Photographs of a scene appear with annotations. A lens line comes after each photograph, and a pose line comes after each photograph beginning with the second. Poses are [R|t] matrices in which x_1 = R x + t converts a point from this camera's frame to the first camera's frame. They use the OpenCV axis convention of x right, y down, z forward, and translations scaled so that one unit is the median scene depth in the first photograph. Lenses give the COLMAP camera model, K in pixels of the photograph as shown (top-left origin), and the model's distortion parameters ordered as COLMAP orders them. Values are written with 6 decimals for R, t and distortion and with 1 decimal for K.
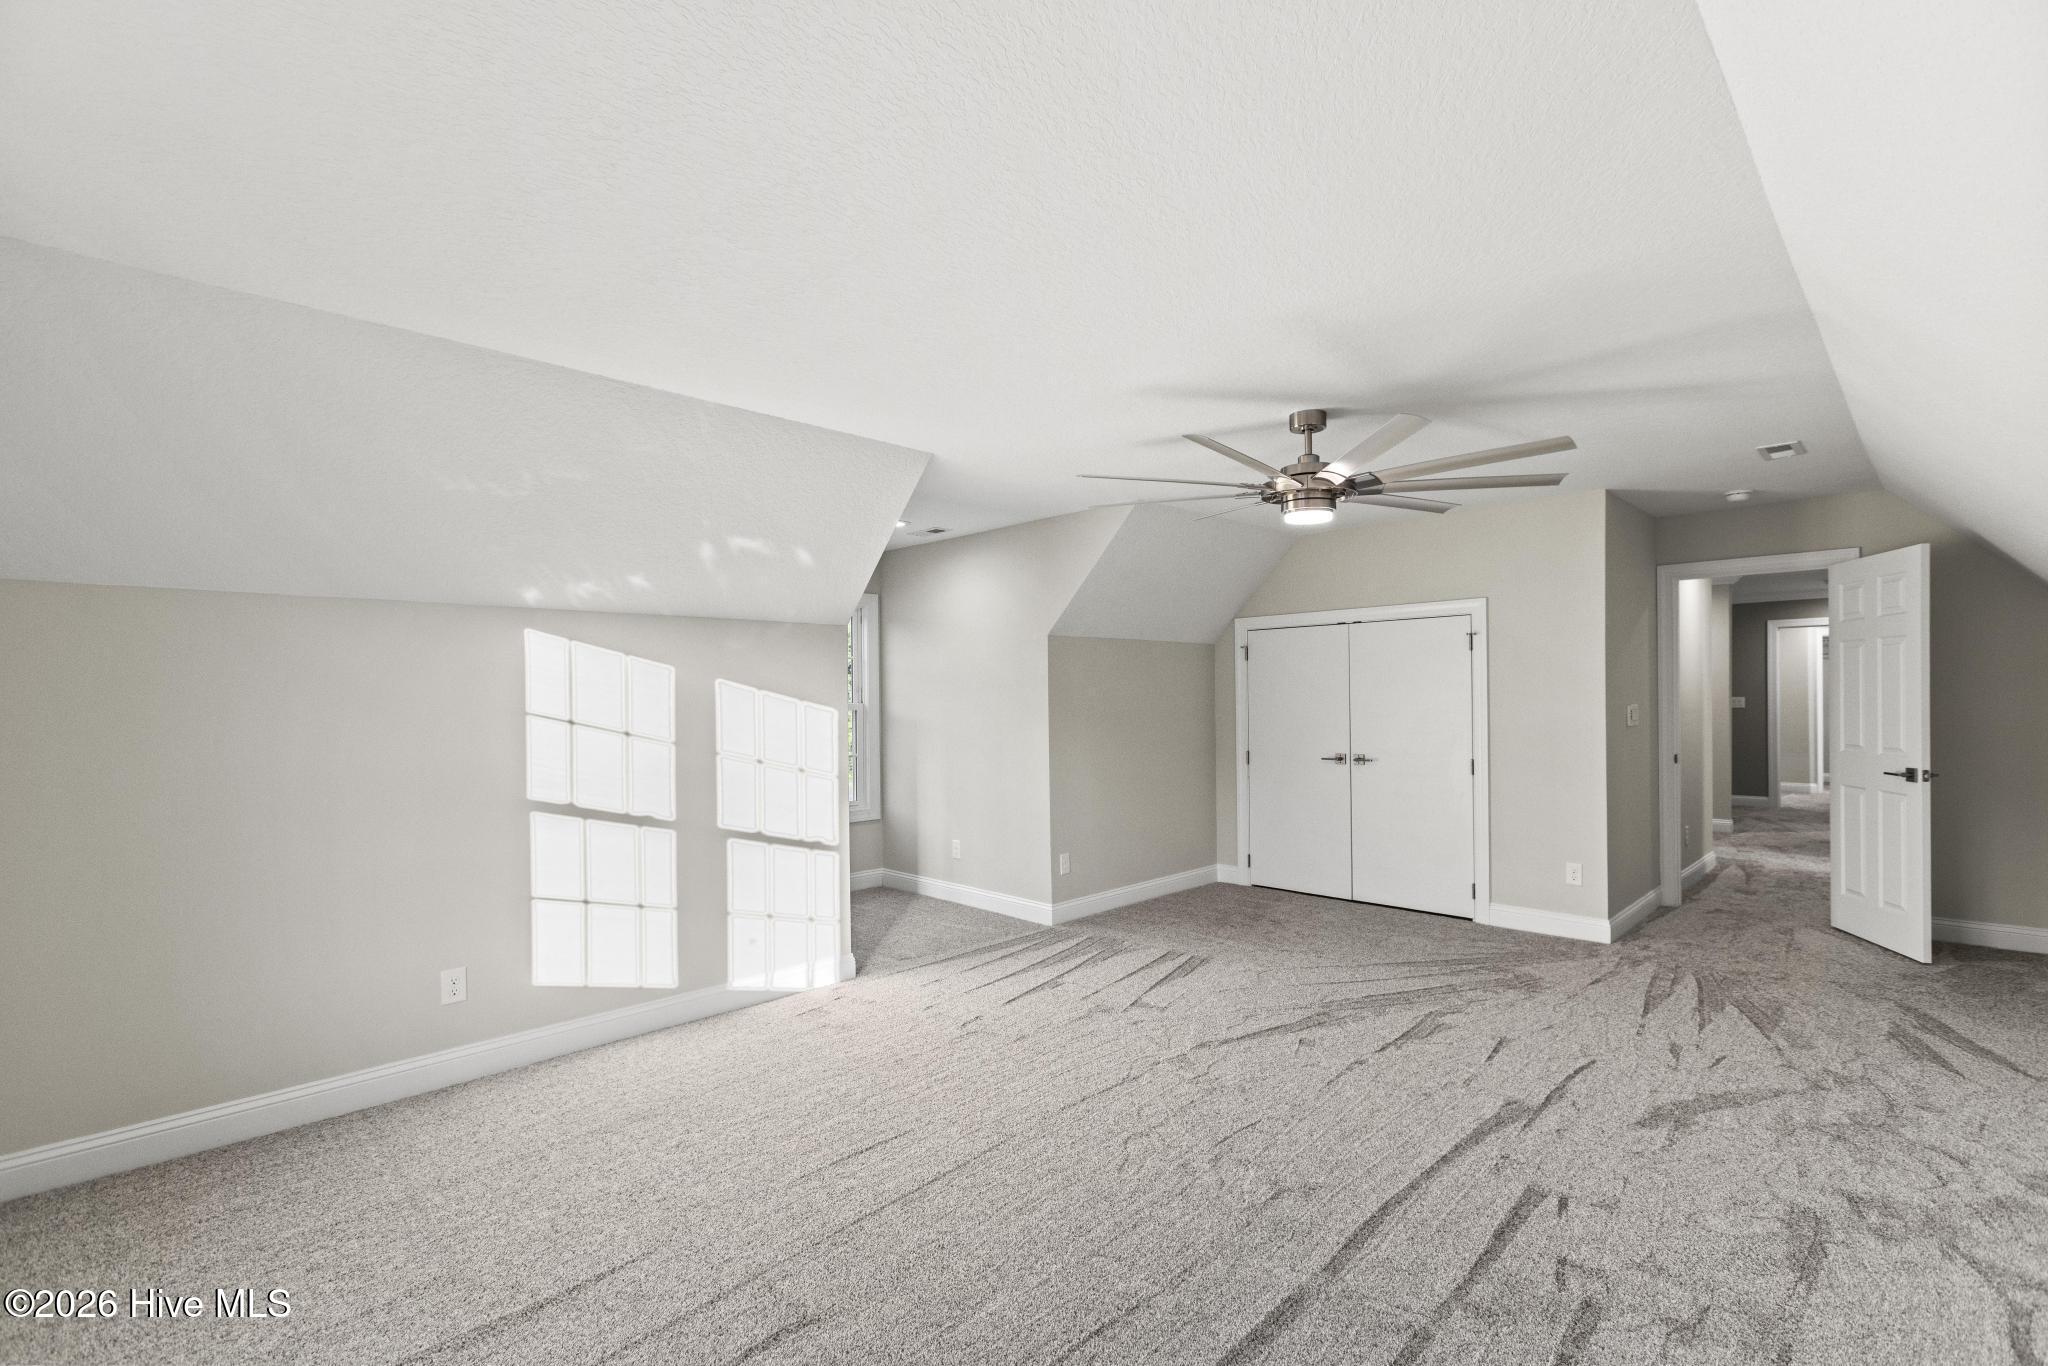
lens RADIAL K [[924.3, 0, 1023.5], [0, 924.3, 684.4], [0, 0, 1]] dist [0.003888, -0.000998]
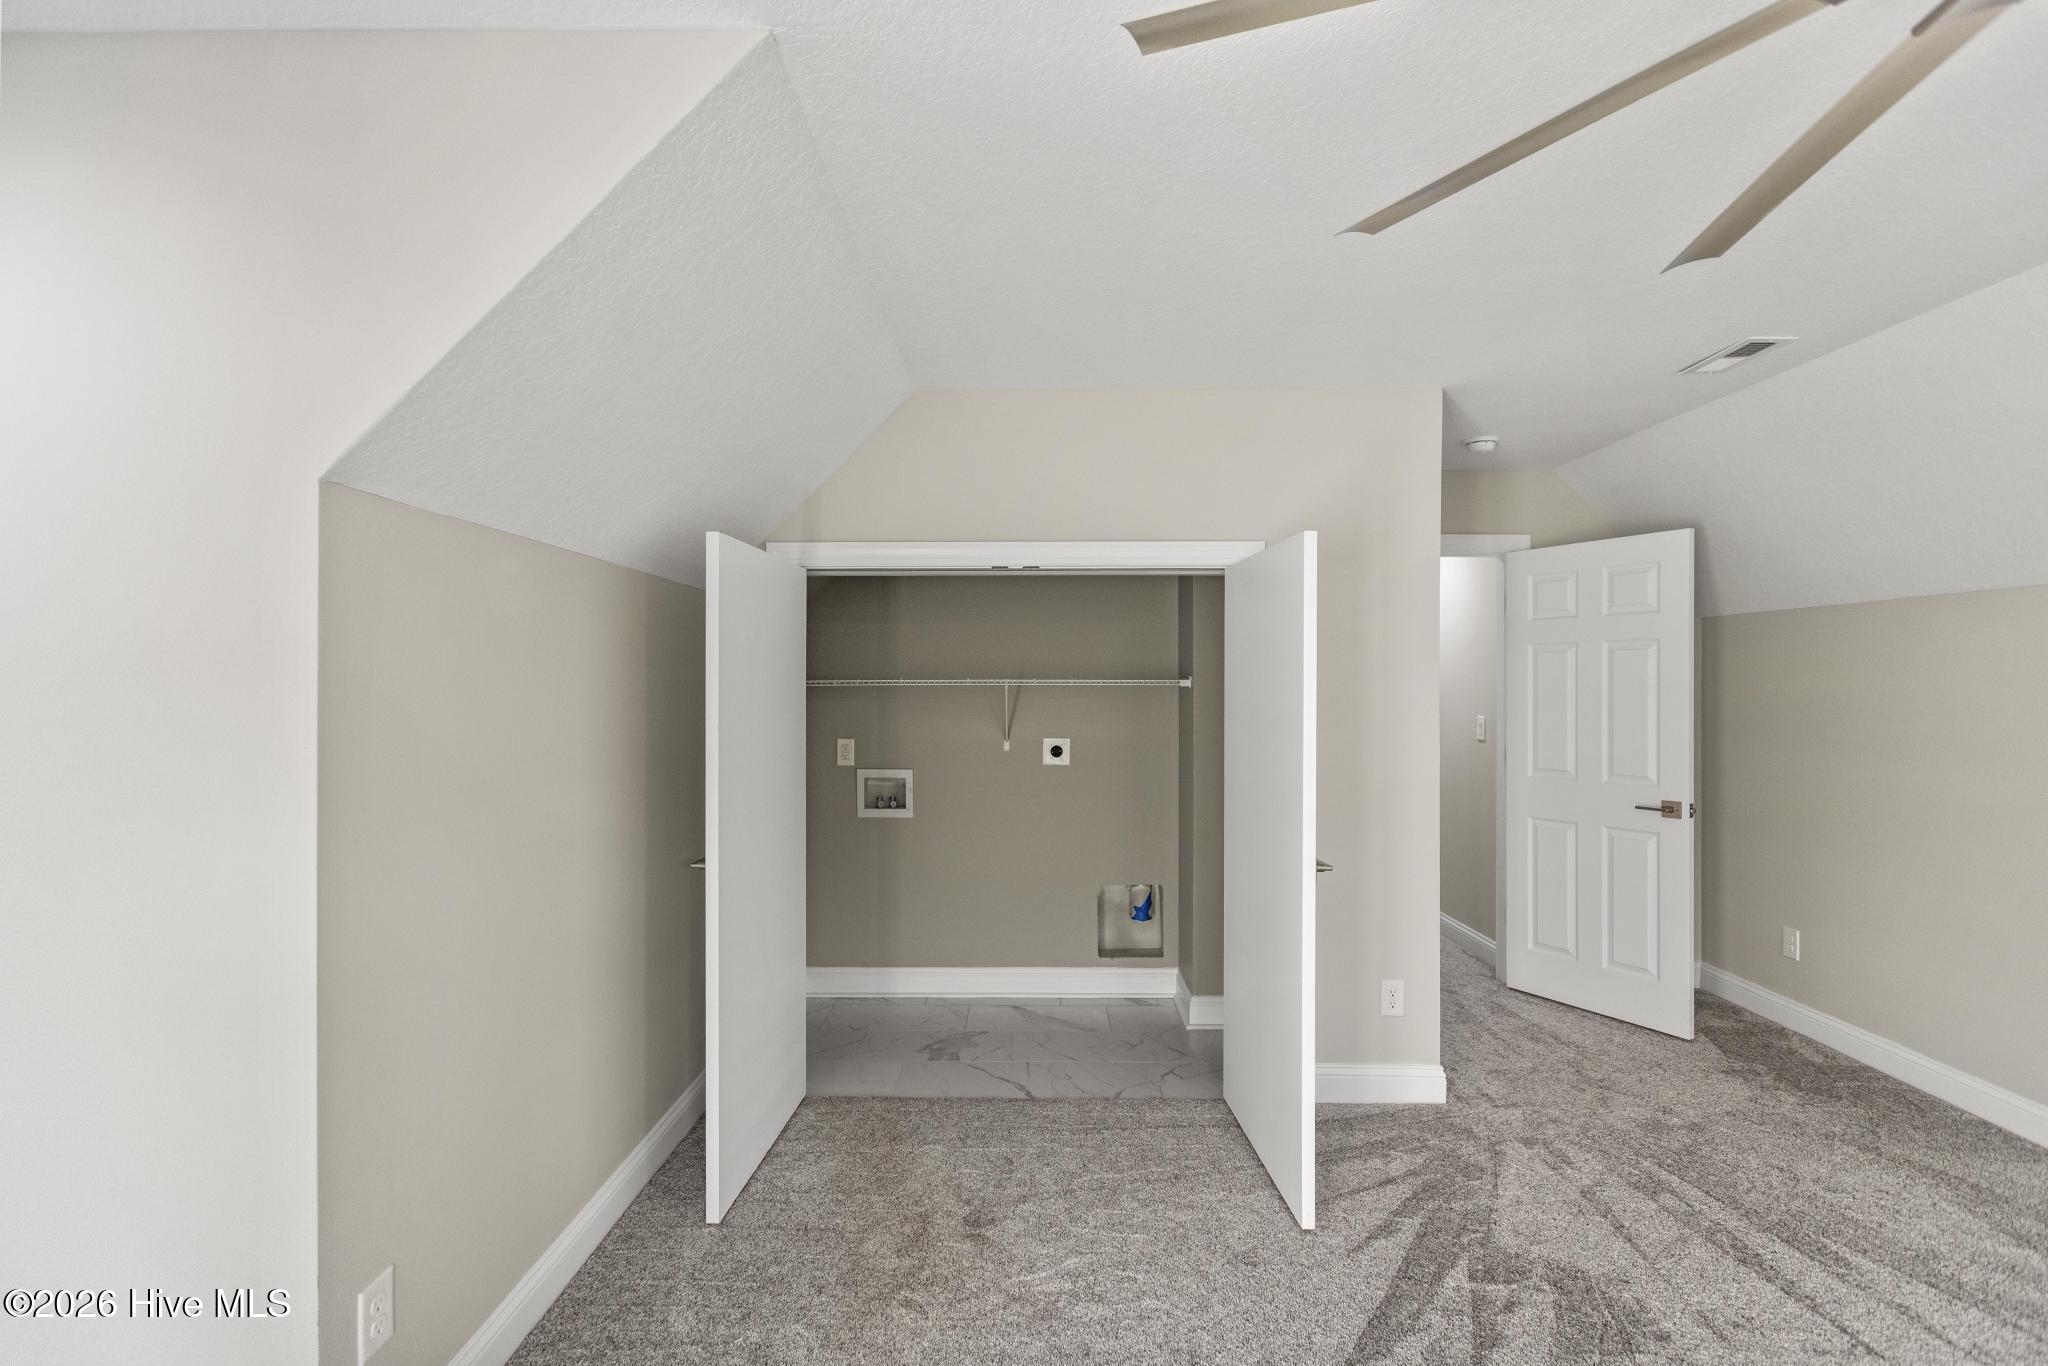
lens RADIAL K [[924.3, 0, 1029.4], [0, 924.3, 683.9], [0, 0, 1]] dist [0.003888, -0.000998]
pose [[0.702534, 0.015593, 0.711479, -0.023643], [-0.017549, 0.999835, -0.004584, 0.000571], [-0.711434, -0.009266, 0.702692, 0.834022]]
